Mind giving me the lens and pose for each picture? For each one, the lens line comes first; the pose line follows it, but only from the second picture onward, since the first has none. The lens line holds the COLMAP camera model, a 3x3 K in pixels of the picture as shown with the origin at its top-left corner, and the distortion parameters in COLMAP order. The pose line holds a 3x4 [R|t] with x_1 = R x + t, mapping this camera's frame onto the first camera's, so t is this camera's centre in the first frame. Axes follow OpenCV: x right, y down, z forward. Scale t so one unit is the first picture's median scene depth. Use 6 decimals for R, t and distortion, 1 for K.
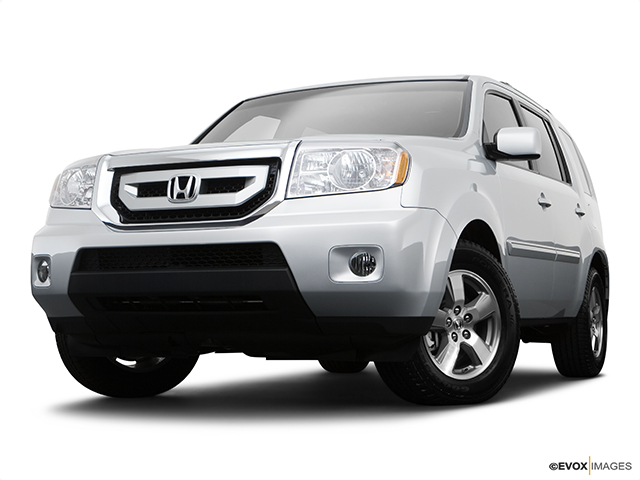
lens RADIAL K [[1090.5, 0, 320.0], [0, 1090.5, 240.0], [0, 0, 1]] dist [-0.016464, -0.022784]
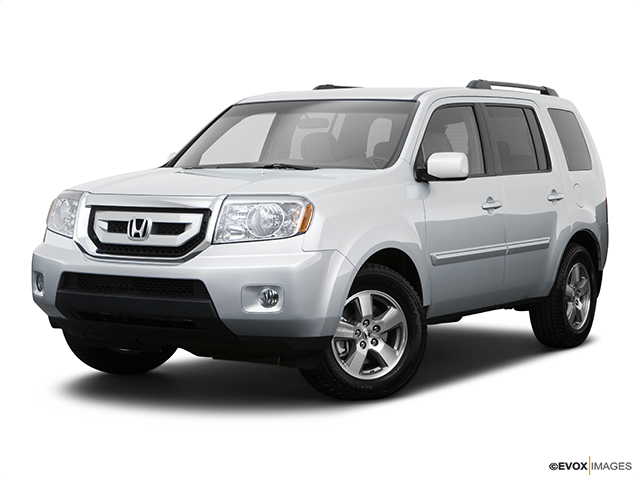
lens RADIAL K [[1315.0, 0, 320.0], [0, 1315.0, 240.0], [0, 0, 1]] dist [0.060563, 0.128179]
pose [[0.991456, 0.014577, -0.129623, 0.272674], [0.000671, 0.993153, 0.116819, -0.206750], [0.130439, -0.115907, 0.984658, -0.463042]]
